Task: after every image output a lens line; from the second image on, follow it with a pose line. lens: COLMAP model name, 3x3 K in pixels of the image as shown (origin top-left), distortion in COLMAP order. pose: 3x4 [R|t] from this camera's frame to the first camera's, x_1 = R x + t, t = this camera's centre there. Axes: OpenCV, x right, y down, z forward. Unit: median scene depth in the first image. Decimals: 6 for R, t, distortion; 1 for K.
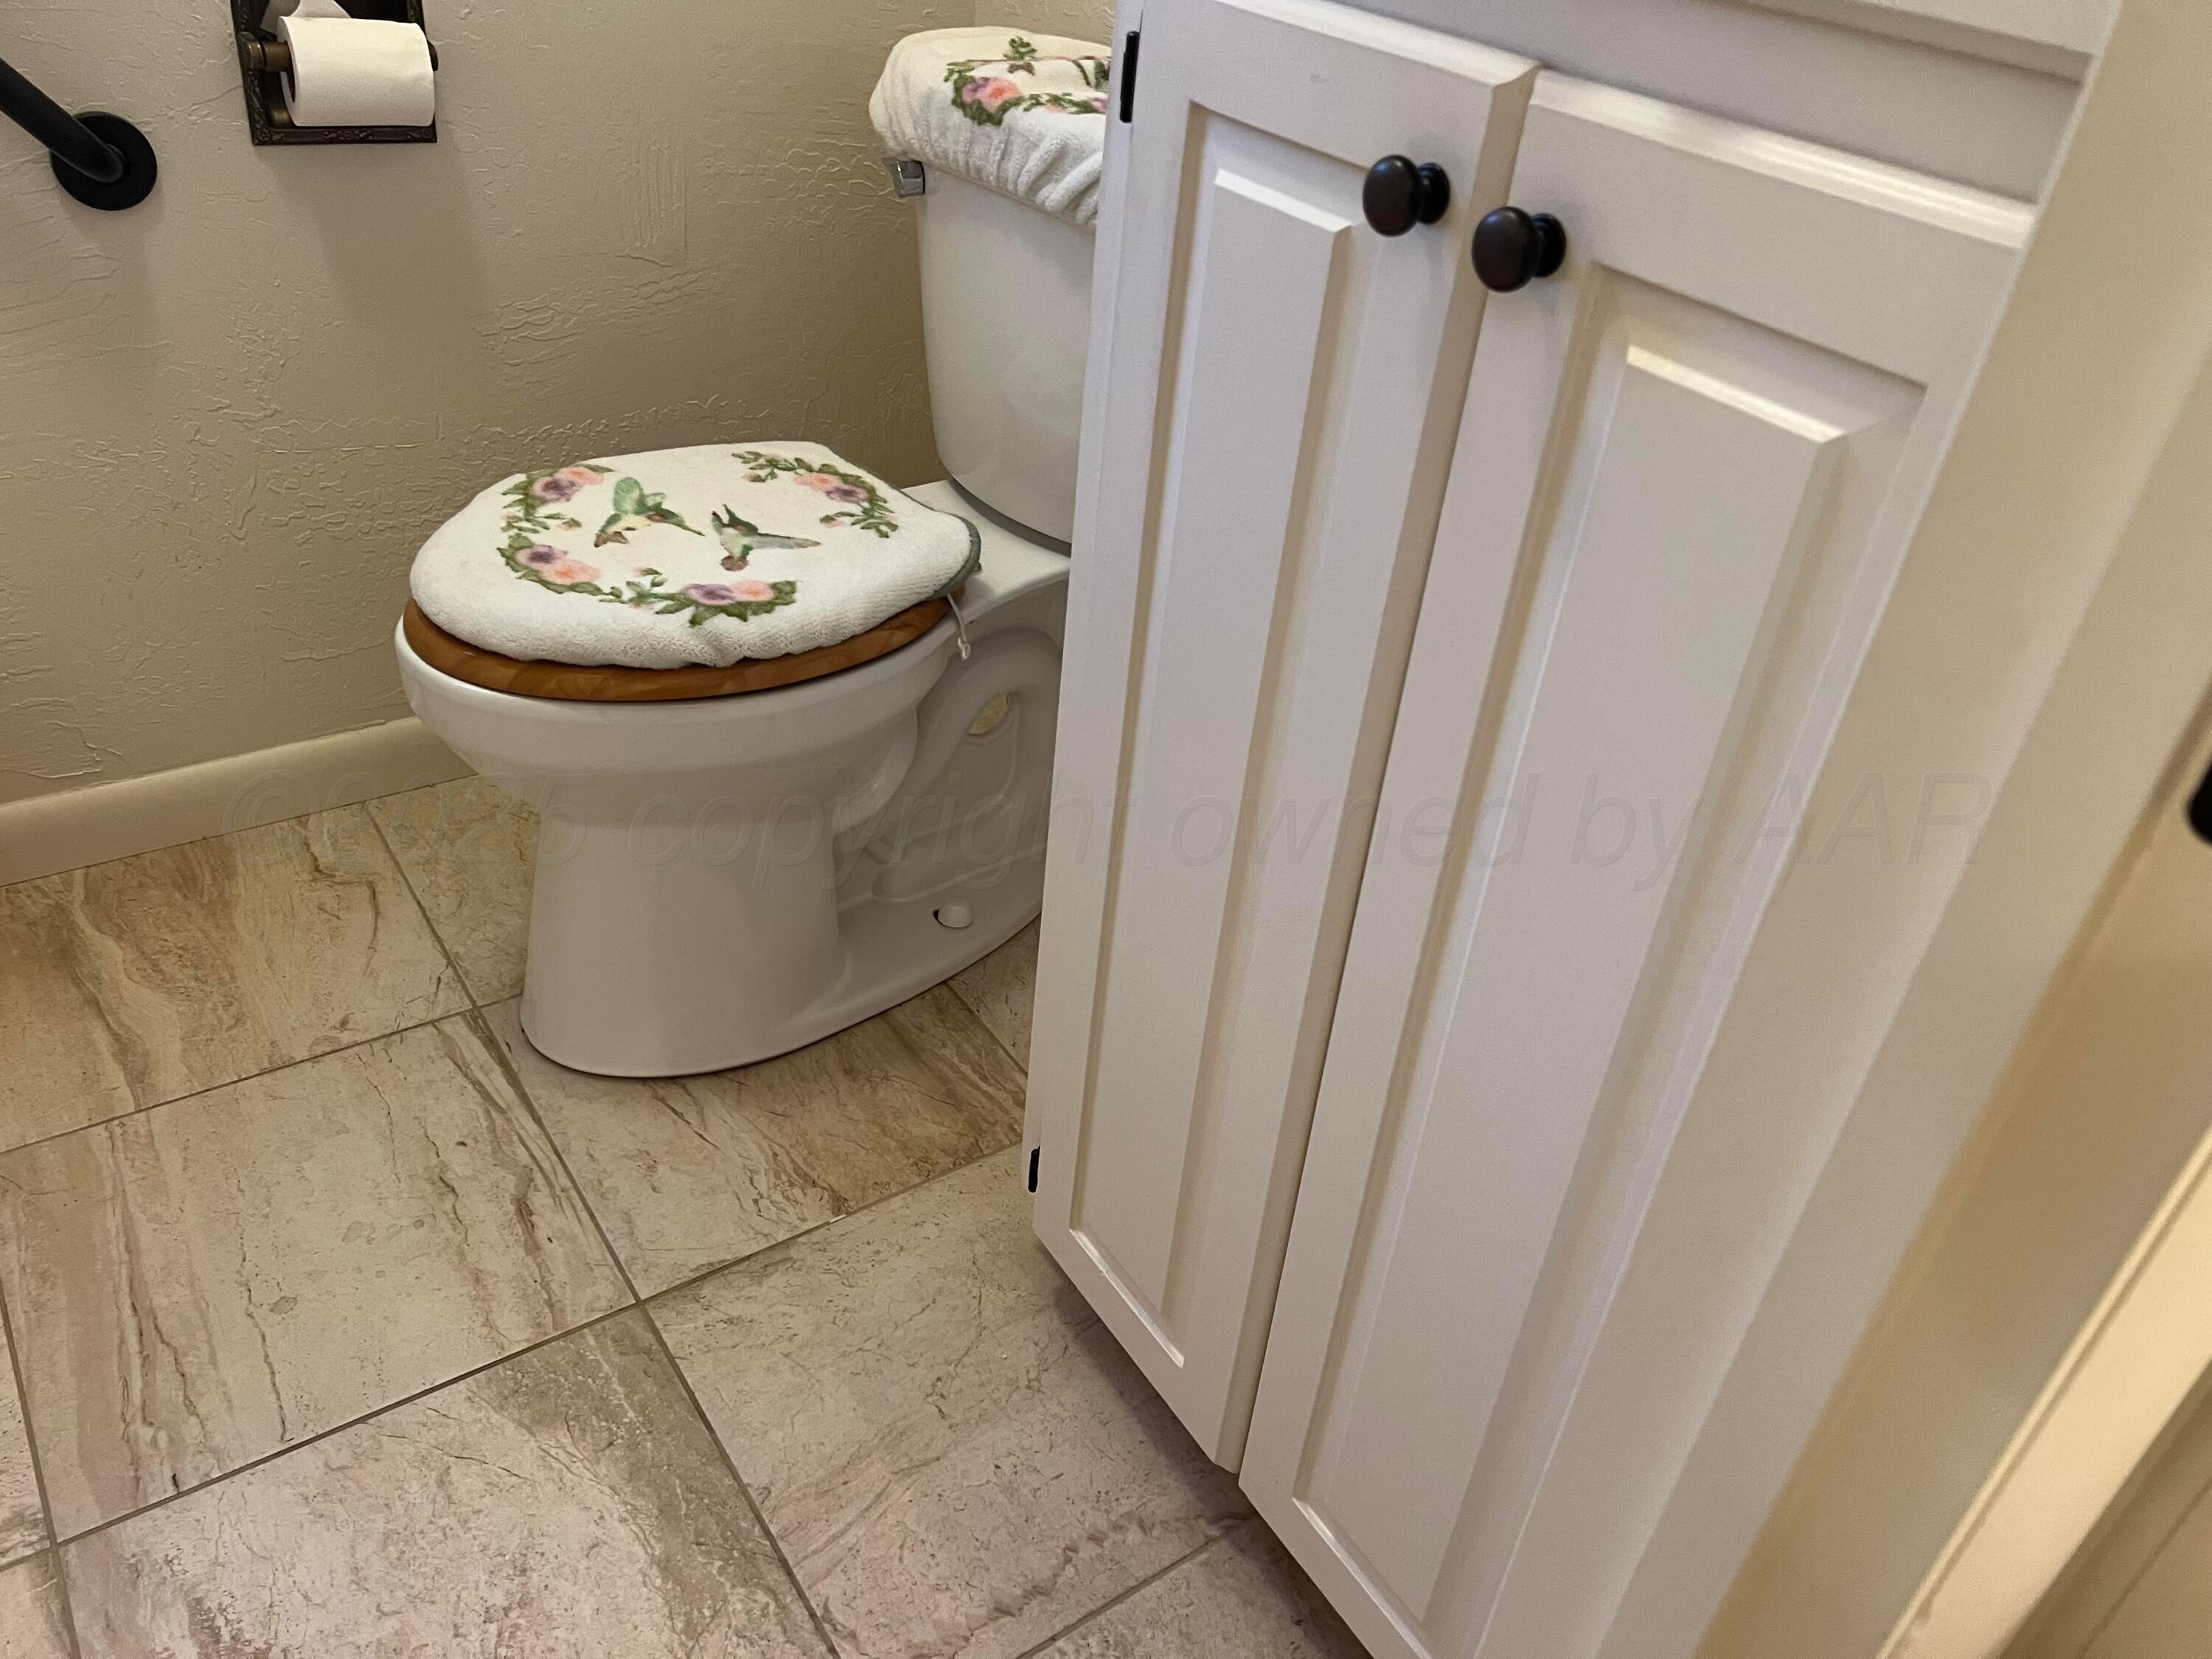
lens RADIAL K [[1667.9, 0, 1114.5], [0, 1667.9, 833.2], [0, 0, 1]] dist [0.064169, -0.075233]
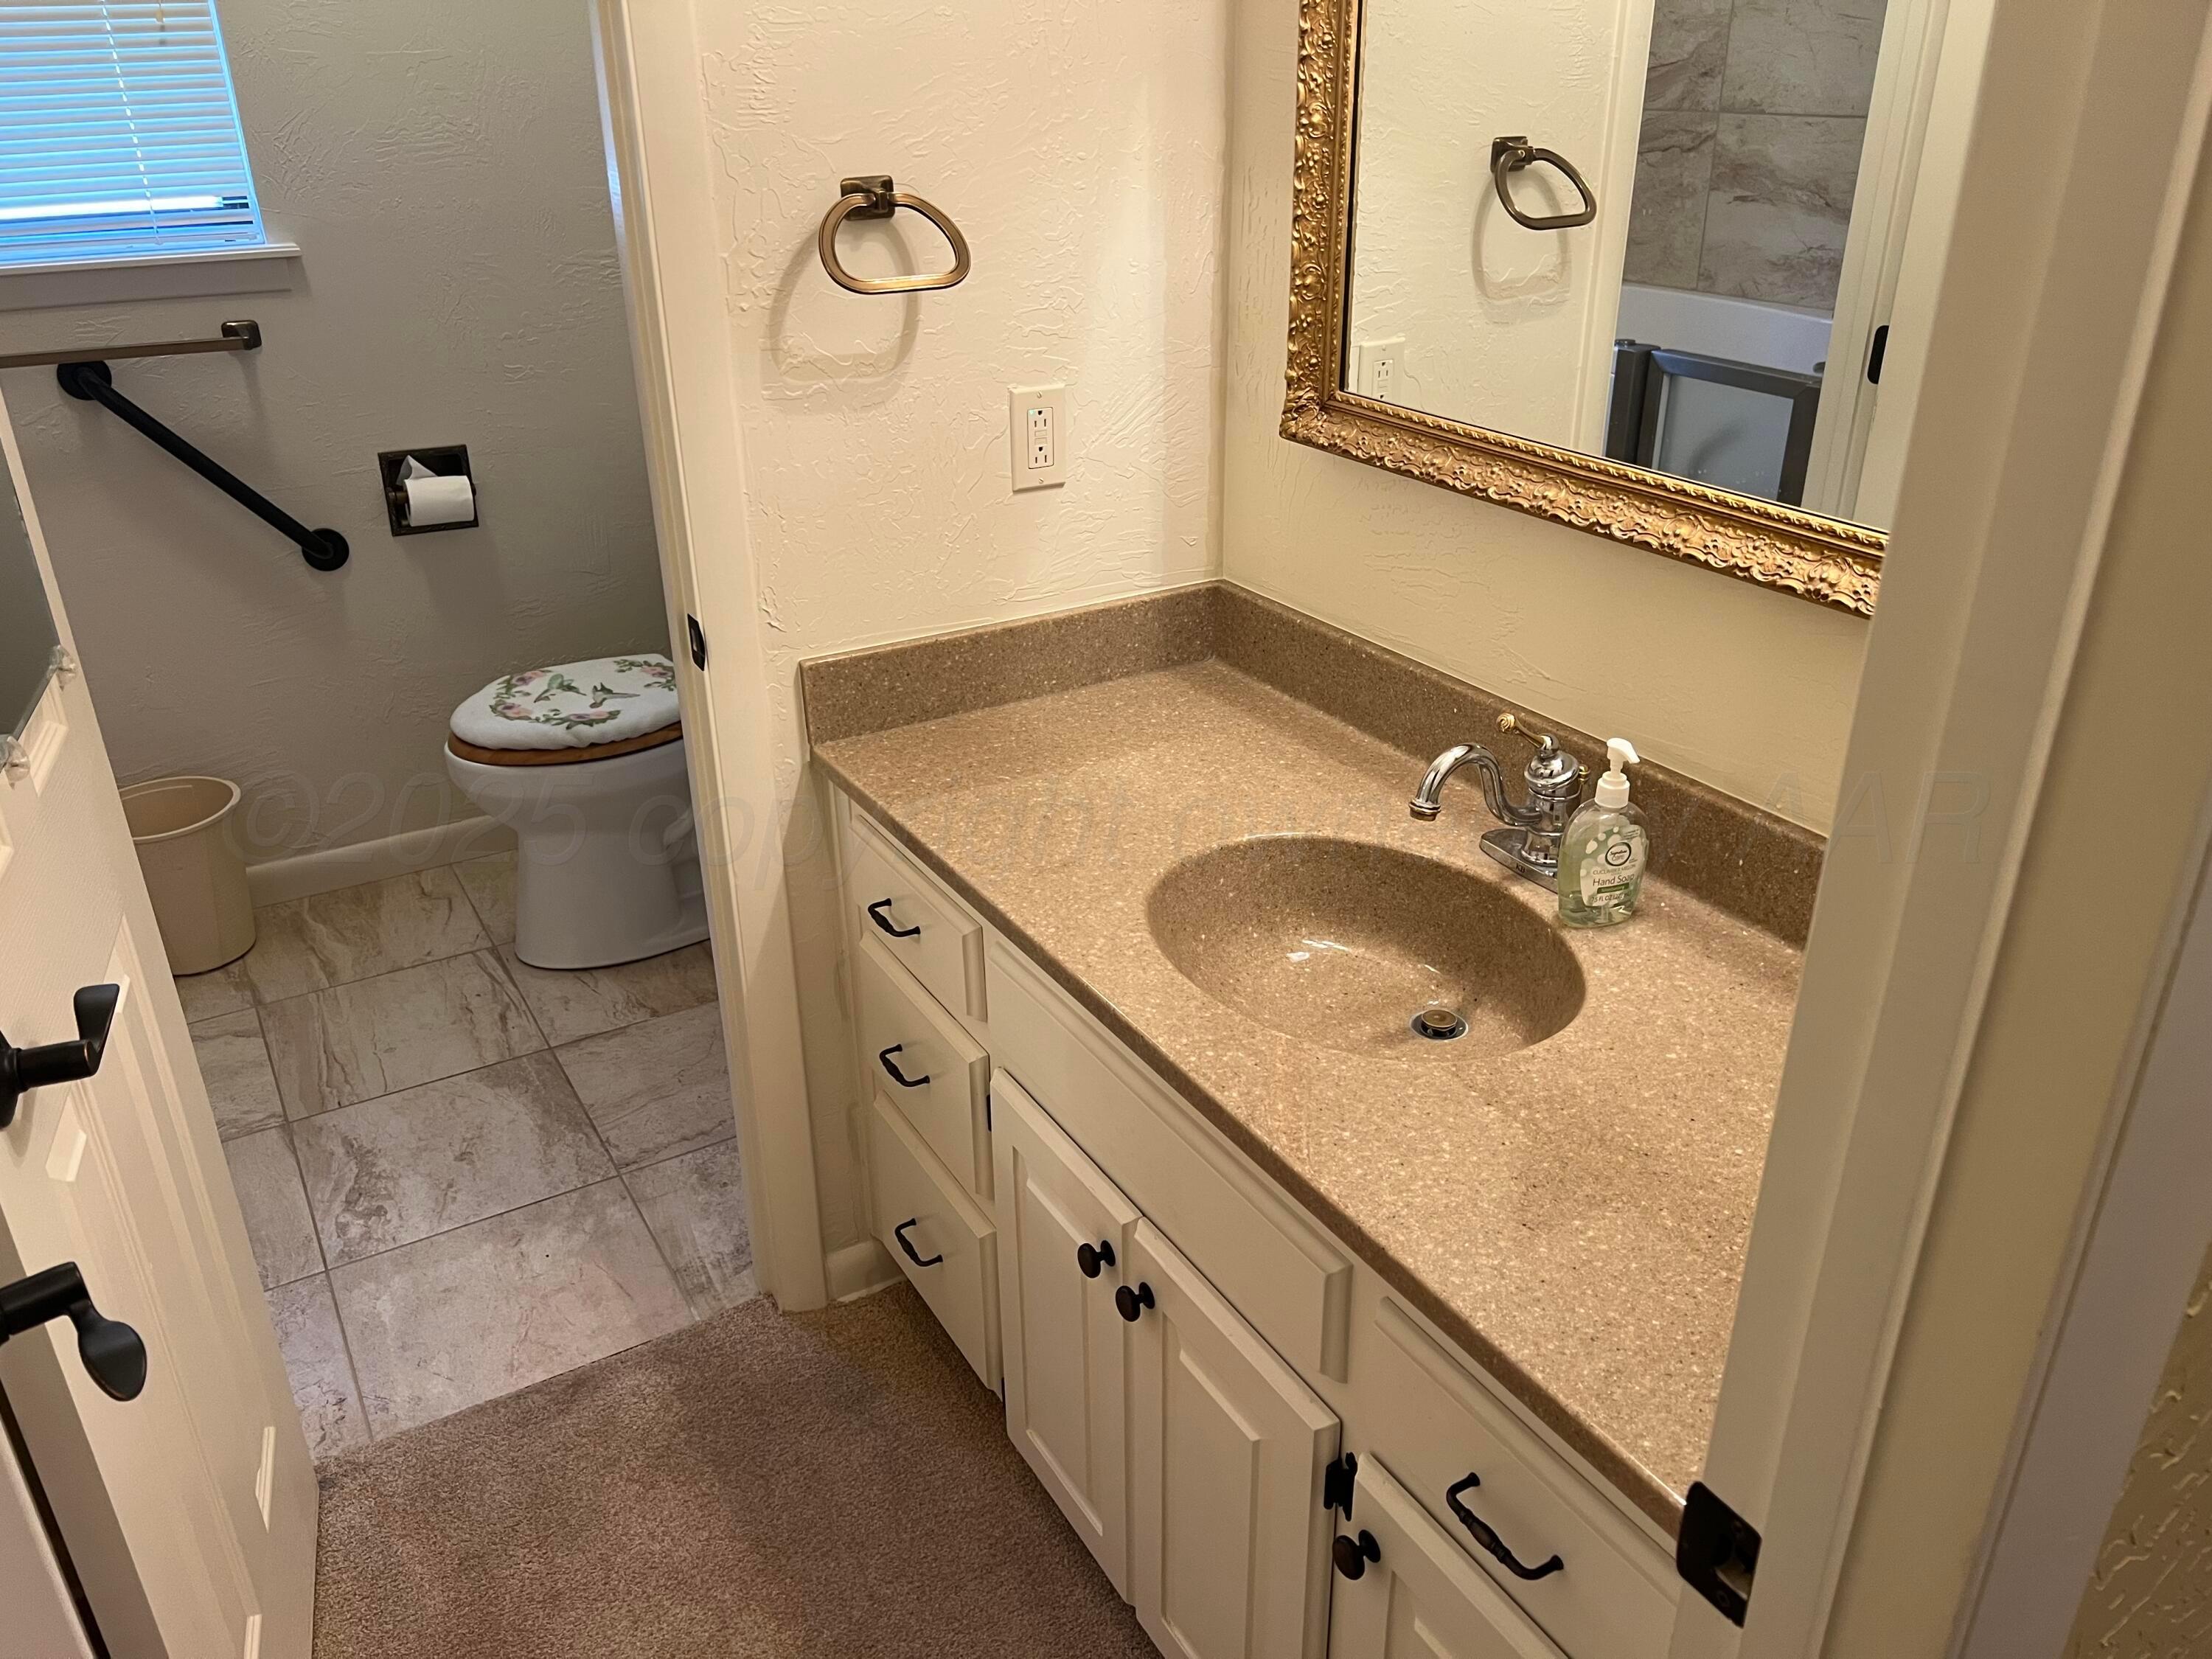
lens RADIAL K [[1667.9, 0, 1083.7], [0, 1667.9, 837.2], [0, 0, 1]] dist [0.064169, -0.075233]
pose [[0.991392, -0.062728, -0.114926, 0.605164], [0.044663, 0.987137, -0.153512, 0.349905], [0.123077, 0.147058, 0.981441, -0.969892]]
